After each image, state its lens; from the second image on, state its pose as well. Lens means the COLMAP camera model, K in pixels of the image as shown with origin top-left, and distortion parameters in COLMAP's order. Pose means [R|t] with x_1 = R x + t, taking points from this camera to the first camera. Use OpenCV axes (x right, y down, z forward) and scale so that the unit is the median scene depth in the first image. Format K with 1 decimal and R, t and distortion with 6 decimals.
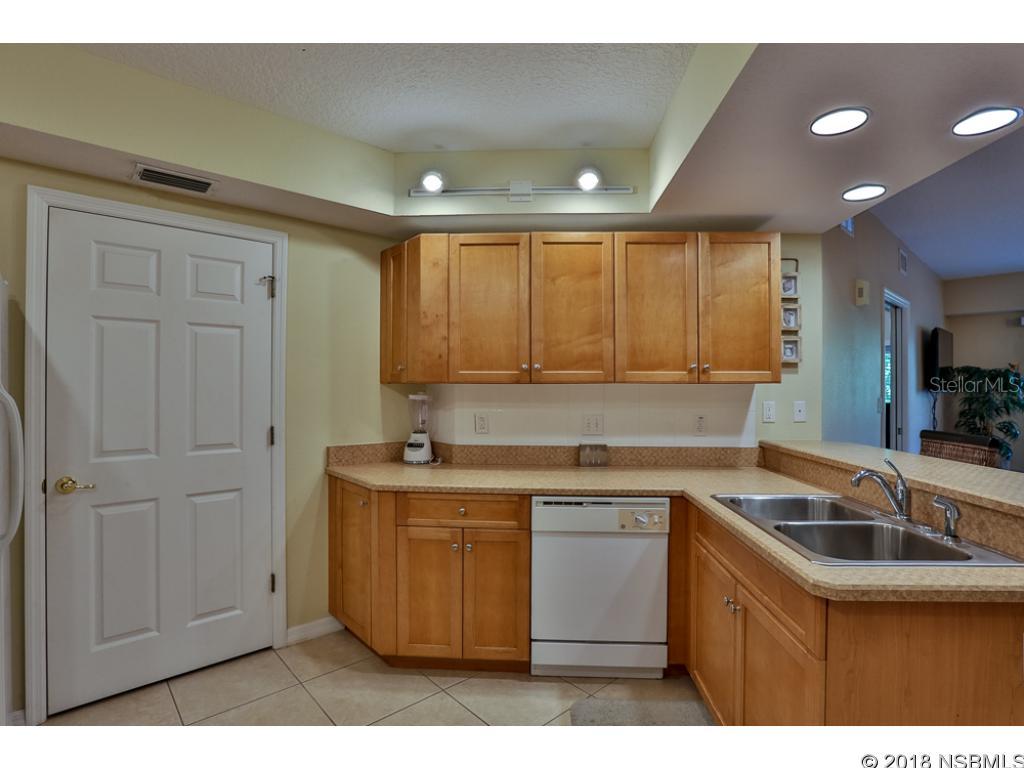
lens RADIAL K [[499.8, 0, 510.9], [0, 499.8, 383.0], [0, 0, 1]] dist [-0.053709, 0.012957]
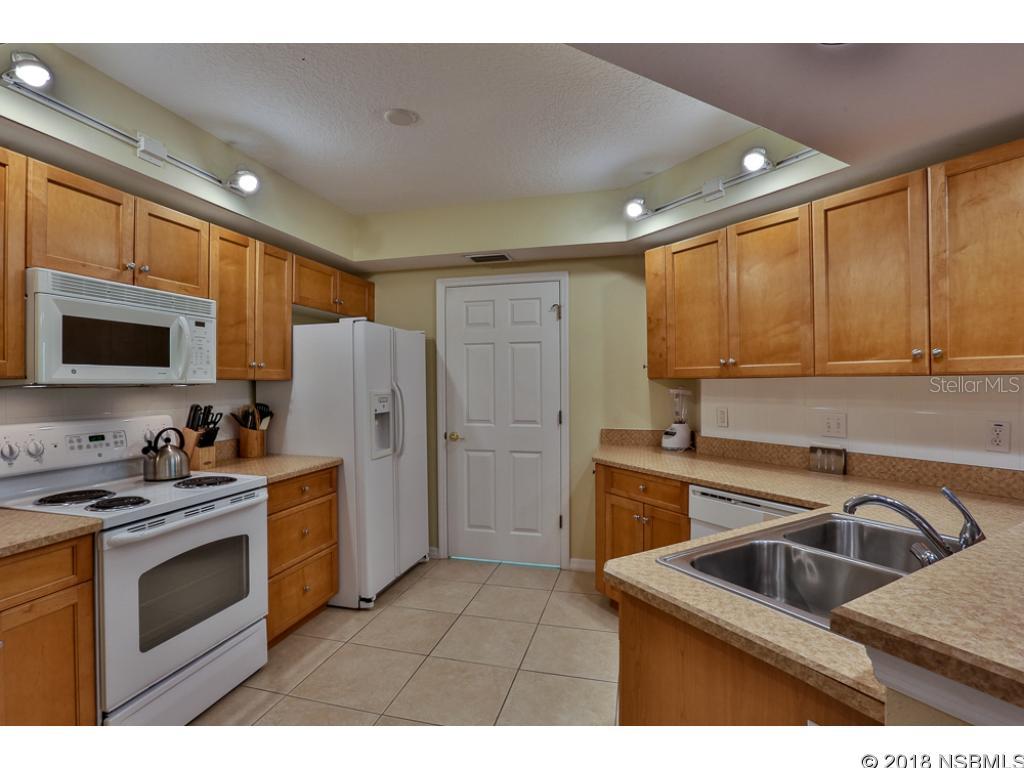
lens RADIAL K [[499.8, 0, 519.4], [0, 499.8, 381.1], [0, 0, 1]] dist [-0.053709, 0.012957]
pose [[0.563907, -0.007334, -0.825806, 0.623493], [0.013810, 0.999904, 0.000549, 0.001013], [0.825723, -0.011714, 0.563954, 0.096572]]
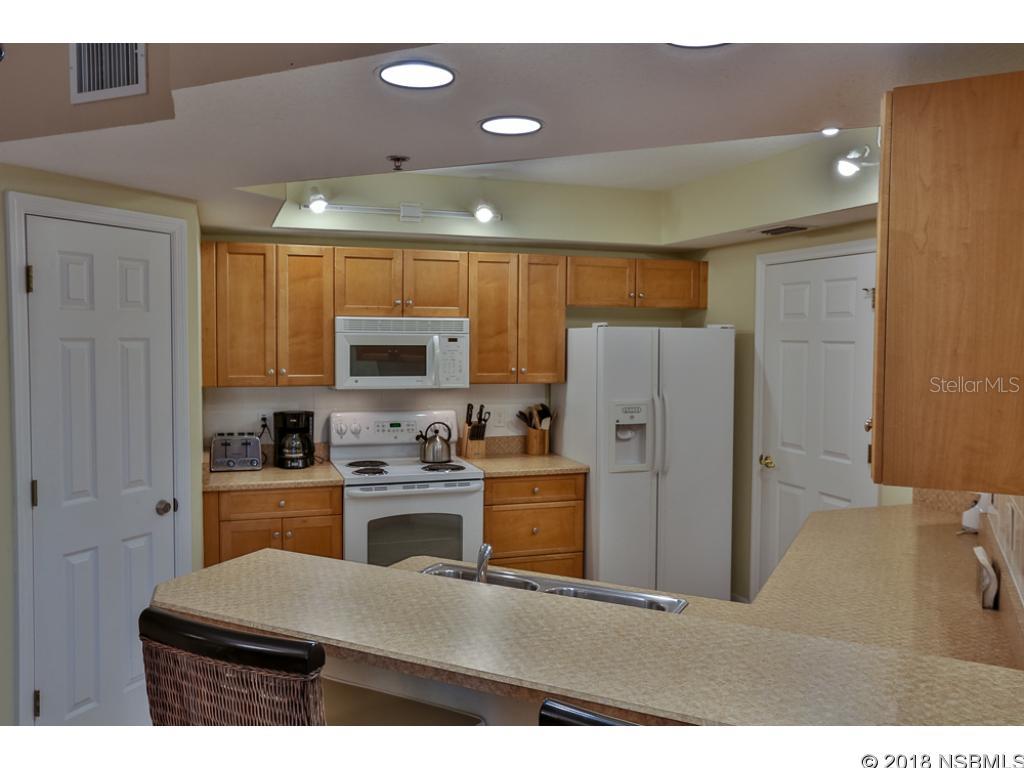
lens RADIAL K [[838.6, 0, 514.3], [0, 838.6, 382.5], [0, 0, 1]] dist [-0.058410, 0.011542]
pose [[-0.368219, 0.044477, -0.928675, 1.245421], [-0.003239, 0.998788, 0.049119, -0.106909], [0.929733, 0.021094, -0.367629, 0.928543]]
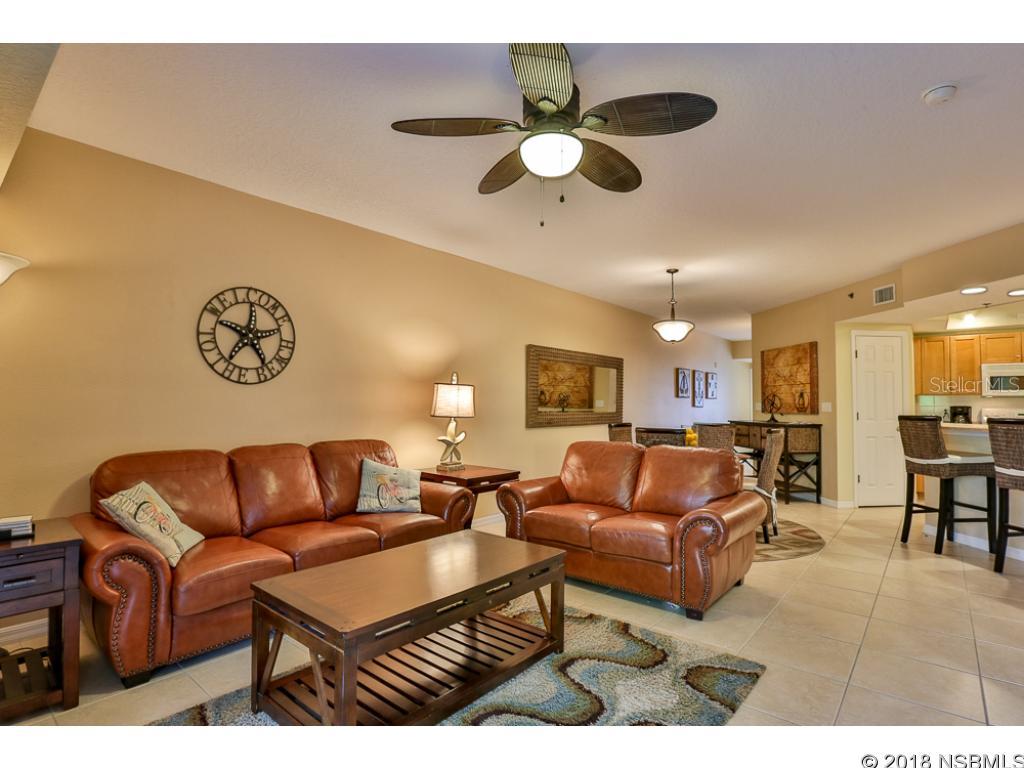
lens RADIAL K [[499.8, 0, 528.4], [0, 499.8, 382.0], [0, 0, 1]] dist [-0.053709, 0.012957]
pose [[-0.986901, -0.015447, -0.160585, 2.180346], [-0.007350, 0.998677, -0.050892, 0.045839], [0.161159, -0.049045, -0.985709, 1.776470]]
